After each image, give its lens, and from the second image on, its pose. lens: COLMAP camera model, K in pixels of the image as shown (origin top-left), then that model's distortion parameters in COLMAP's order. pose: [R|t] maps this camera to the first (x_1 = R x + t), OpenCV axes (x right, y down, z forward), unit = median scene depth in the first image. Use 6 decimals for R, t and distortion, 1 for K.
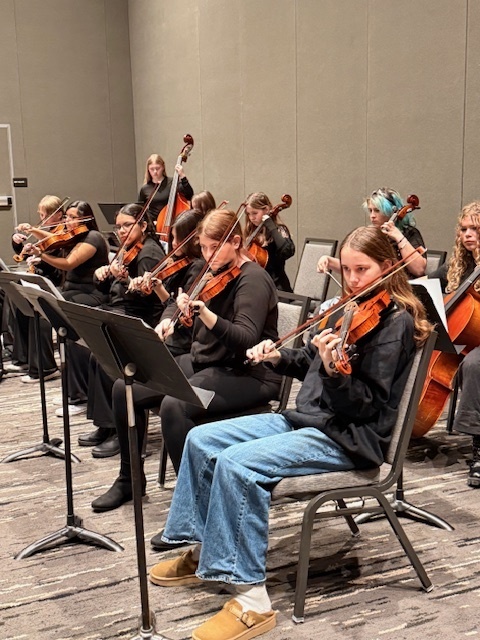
lens RADIAL K [[825.9, 0, 240.0], [0, 825.9, 320.0], [0, 0, 1]] dist [0.151760, -0.325213]
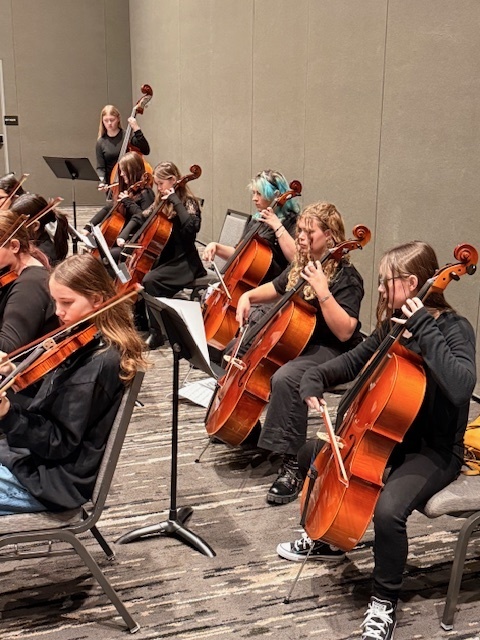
lens RADIAL K [[825.9, 0, 240.0], [0, 825.9, 320.0], [0, 0, 1]] dist [0.151760, -0.325213]
pose [[0.996213, 0.050163, -0.071013, 0.338345], [-0.043850, 0.995171, 0.087819, -0.109259], [0.075076, -0.084373, 0.993602, 0.060315]]
